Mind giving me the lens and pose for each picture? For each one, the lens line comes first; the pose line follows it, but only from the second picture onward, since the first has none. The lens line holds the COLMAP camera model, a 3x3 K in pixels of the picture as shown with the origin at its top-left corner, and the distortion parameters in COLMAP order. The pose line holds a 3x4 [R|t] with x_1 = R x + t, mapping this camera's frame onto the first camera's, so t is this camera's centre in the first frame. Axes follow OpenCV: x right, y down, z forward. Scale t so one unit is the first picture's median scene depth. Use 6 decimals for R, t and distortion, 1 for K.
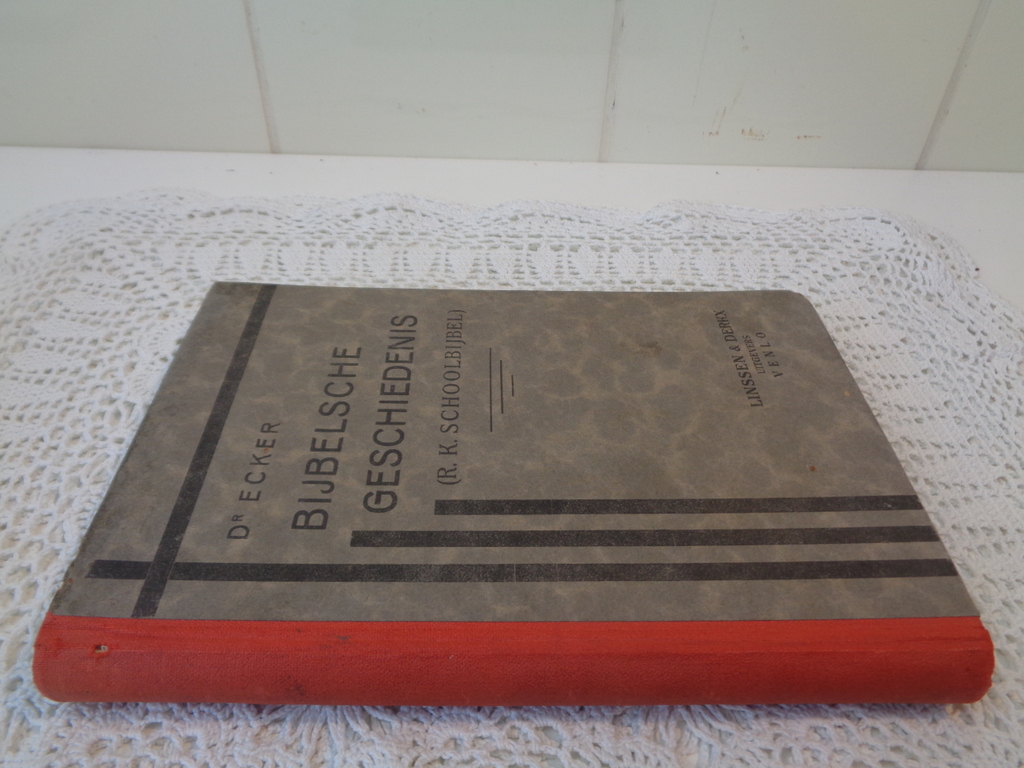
lens RADIAL K [[749.6, 0, 512.0], [0, 749.6, 384.0], [0, 0, 1]] dist [0.002176, 0.000923]
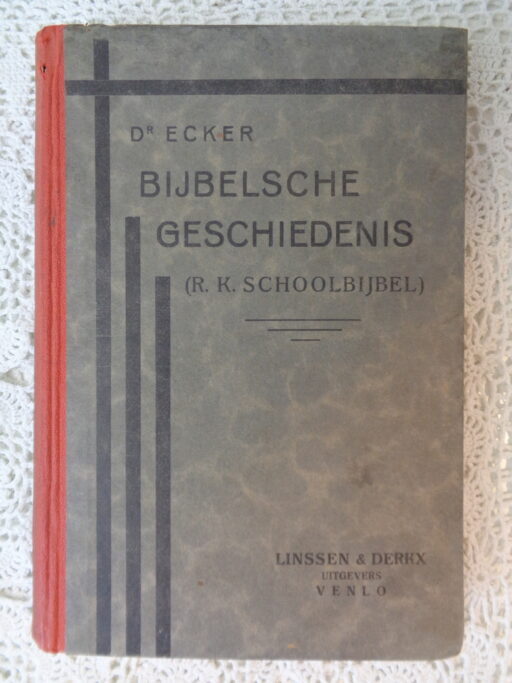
lens RADIAL K [[500.0, 0, 256.0], [0, 500.0, 341.5], [0, 0, 1]] dist [0.002176, 0.000923]
pose [[-0.026189, 0.999258, -0.028254, 0.029038], [-0.656719, 0.004111, 0.754124, -0.568740], [0.753680, 0.038305, 0.656124, 0.527486]]
